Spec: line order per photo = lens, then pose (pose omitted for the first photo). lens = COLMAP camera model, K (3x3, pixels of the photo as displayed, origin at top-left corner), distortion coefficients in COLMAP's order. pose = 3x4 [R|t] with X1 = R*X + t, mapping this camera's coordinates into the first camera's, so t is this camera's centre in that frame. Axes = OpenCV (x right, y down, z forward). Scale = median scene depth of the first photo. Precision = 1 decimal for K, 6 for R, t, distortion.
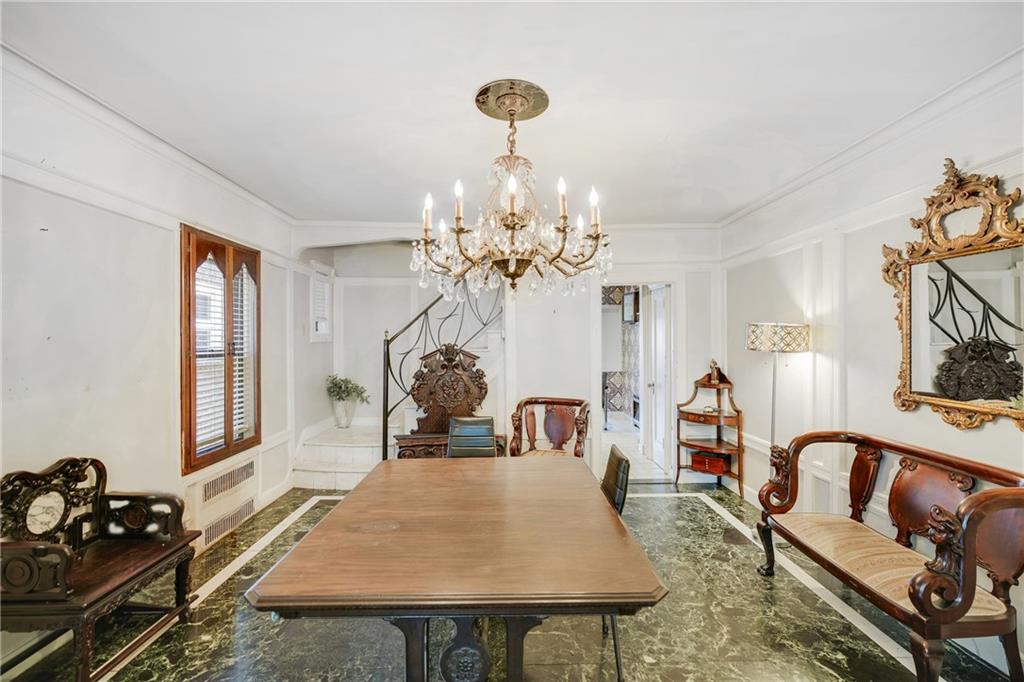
lens RADIAL K [[471.3, 0, 515.1], [0, 471.3, 338.6], [0, 0, 1]] dist [0.003489, 0.001036]
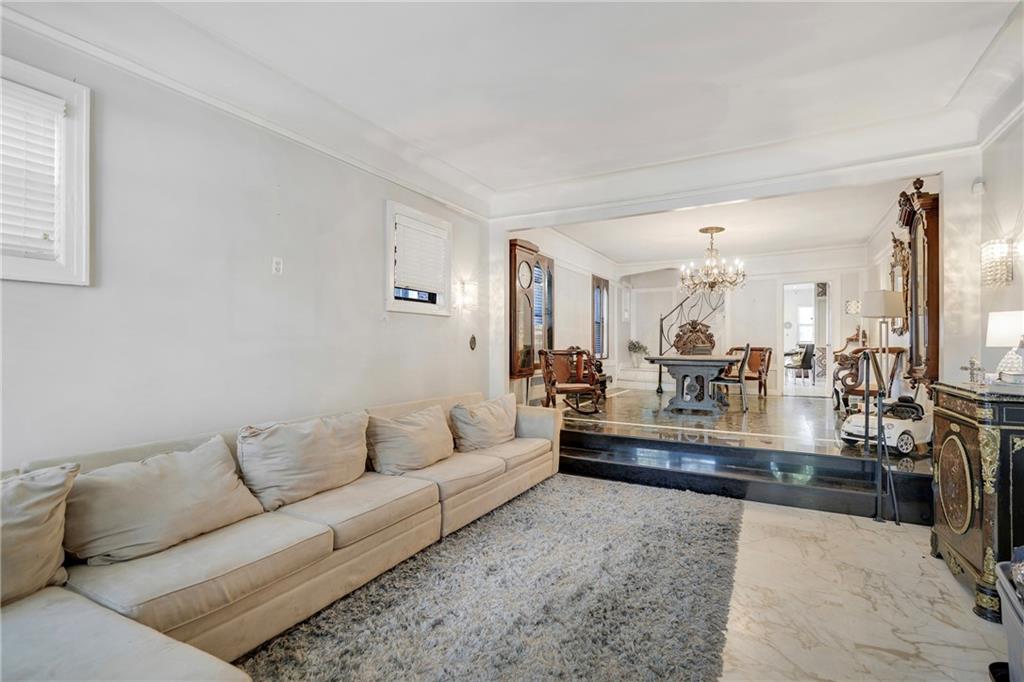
lens RADIAL K [[471.3, 0, 518.1], [0, 471.3, 343.7], [0, 0, 1]] dist [0.003489, 0.001036]
pose [[0.873582, -0.001290, -0.486675, 0.173433], [-0.001821, 0.999981, -0.005920, 0.122570], [0.486674, 0.006058, 0.873563, -1.052676]]
